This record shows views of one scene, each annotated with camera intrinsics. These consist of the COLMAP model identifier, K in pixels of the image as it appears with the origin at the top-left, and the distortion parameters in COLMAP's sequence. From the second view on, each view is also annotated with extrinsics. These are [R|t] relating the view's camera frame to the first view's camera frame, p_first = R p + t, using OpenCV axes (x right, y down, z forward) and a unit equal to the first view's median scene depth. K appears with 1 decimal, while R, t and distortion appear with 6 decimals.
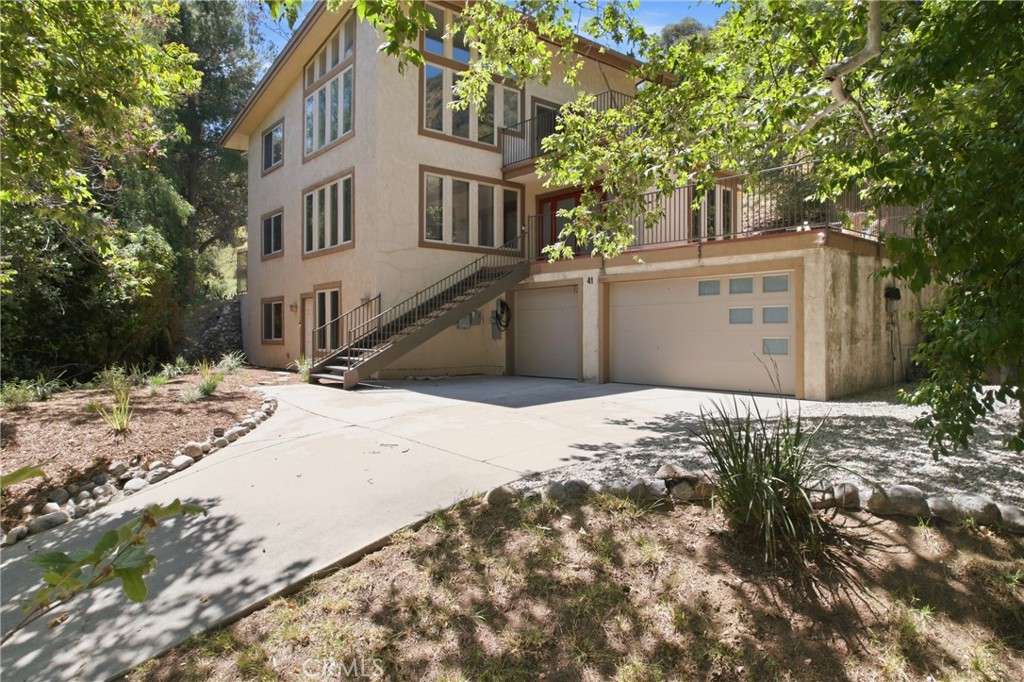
lens RADIAL K [[664.2, 0, 513.1], [0, 664.2, 338.7], [0, 0, 1]] dist [-0.035261, 0.039525]
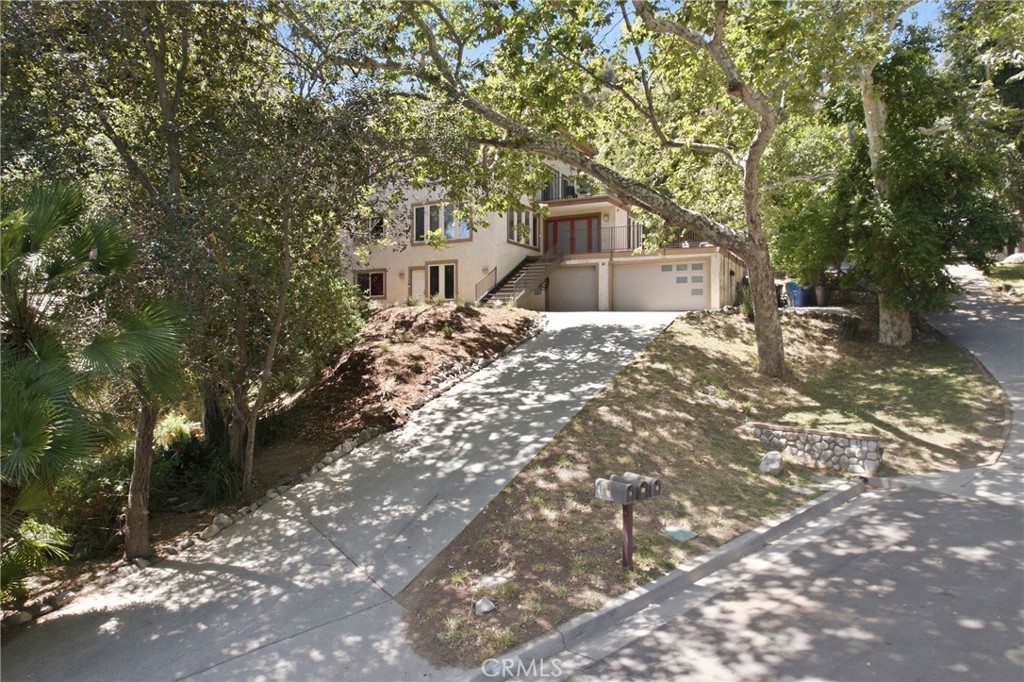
lens RADIAL K [[664.2, 0, 511.5], [0, 664.2, 340.3], [0, 0, 1]] dist [-0.035261, 0.039525]
pose [[0.924312, 0.001303, 0.381635, -0.959273], [0.001007, 0.999982, -0.005854, 0.166406], [-0.381636, 0.005796, 0.924295, -0.826252]]
